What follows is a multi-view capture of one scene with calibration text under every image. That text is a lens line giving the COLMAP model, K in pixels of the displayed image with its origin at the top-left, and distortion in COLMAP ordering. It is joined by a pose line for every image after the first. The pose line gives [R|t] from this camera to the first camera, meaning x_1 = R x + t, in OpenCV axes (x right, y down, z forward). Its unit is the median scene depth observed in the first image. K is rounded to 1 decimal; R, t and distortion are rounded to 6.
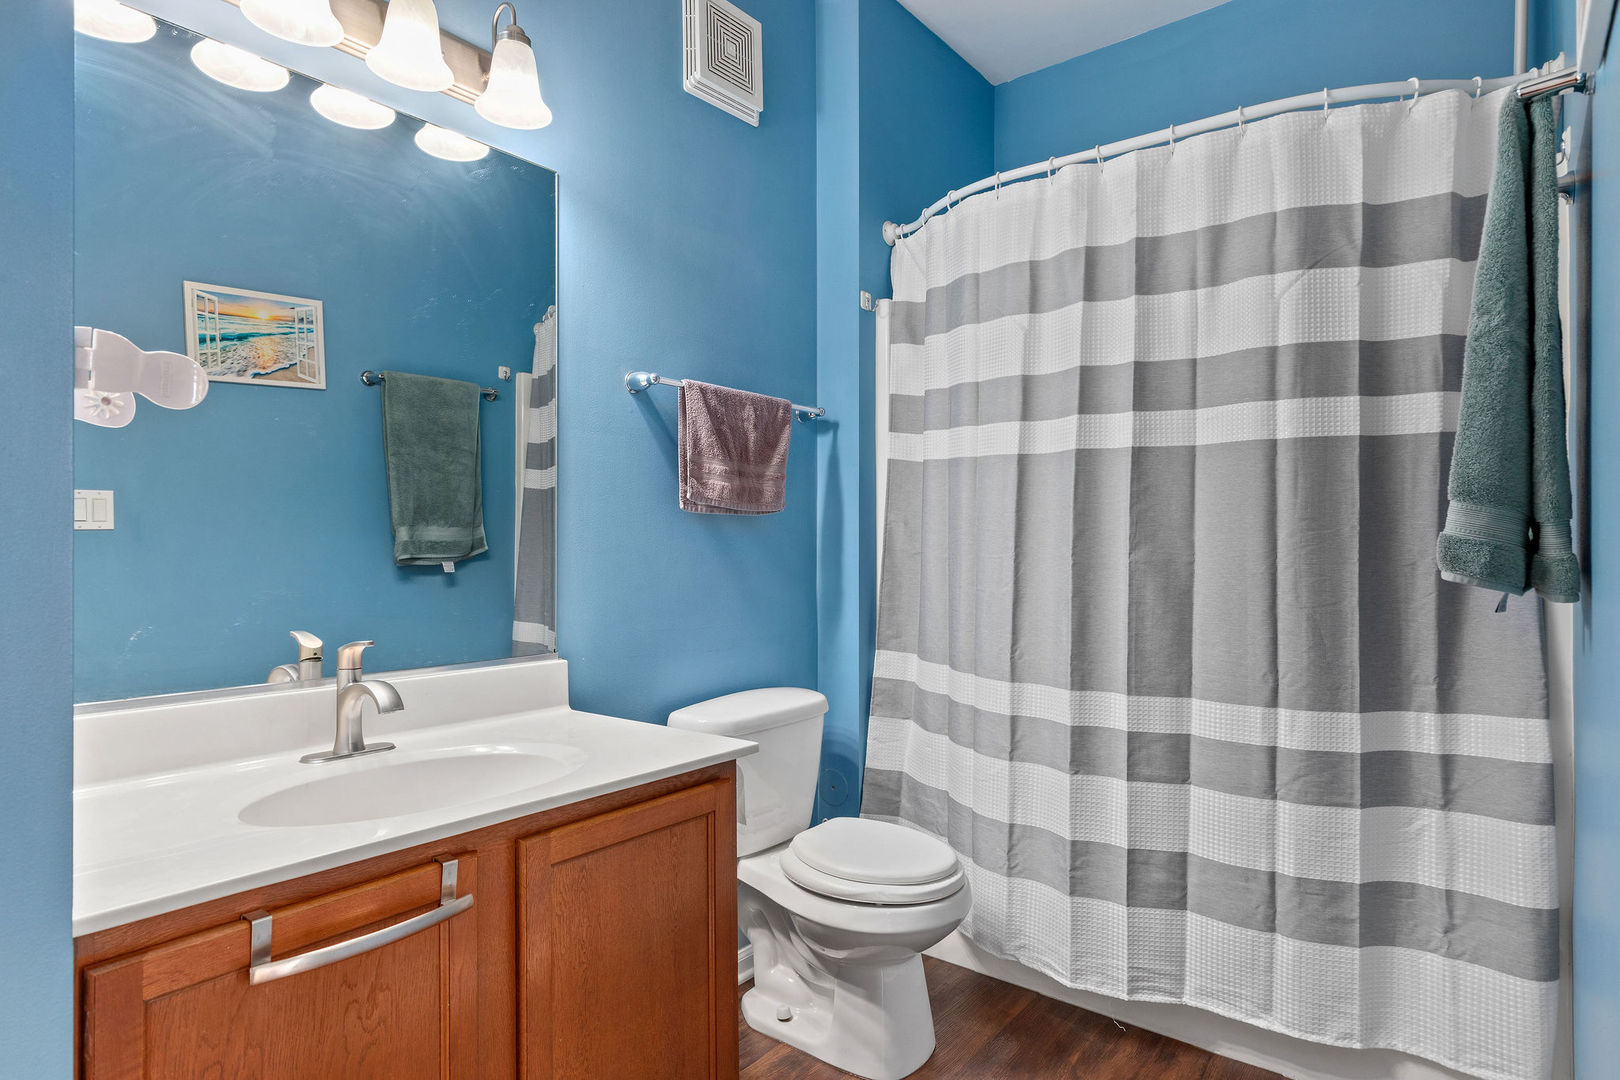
lens RADIAL K [[851.6, 0, 808.6], [0, 851.6, 543.2], [0, 0, 1]] dist [0.006039, -0.000664]
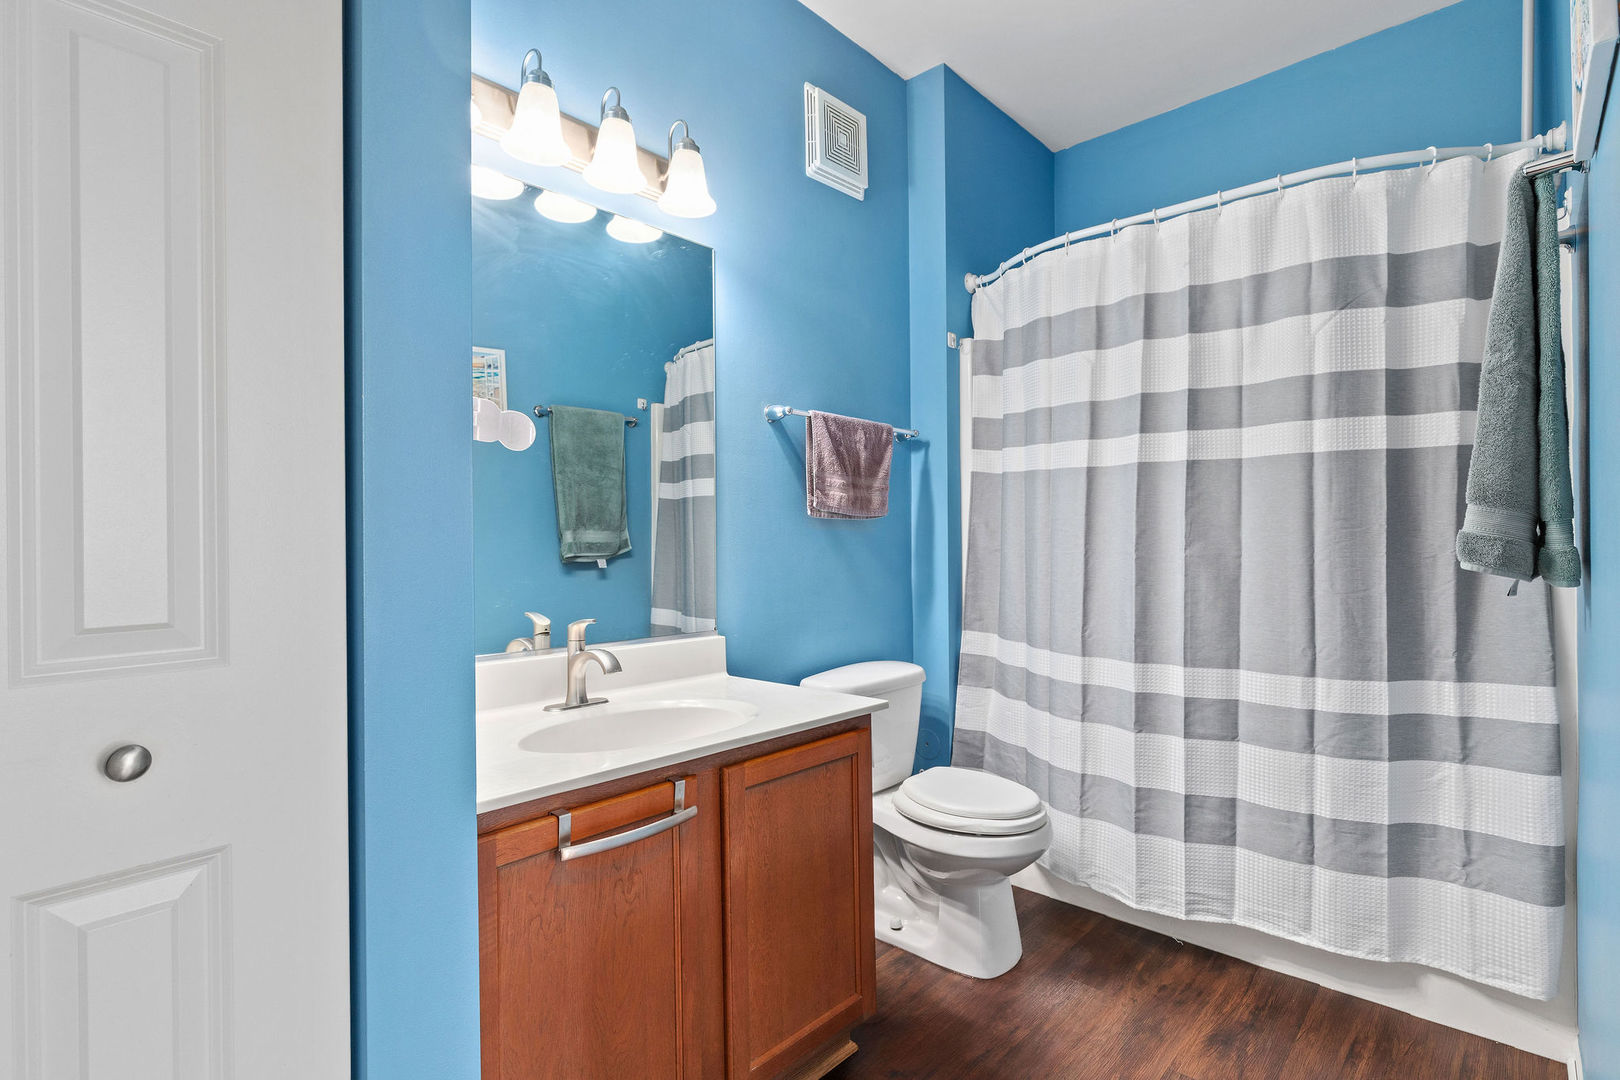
lens RADIAL K [[753.3, 0, 807.2], [0, 753.3, 544.1], [0, 0, 1]] dist [-0.002015, 0.000480]
pose [[0.997324, -0.006363, -0.072837, -0.078675], [0.006538, 0.999976, 0.002166, -0.000636], [0.072822, -0.002637, 0.997341, -0.098553]]
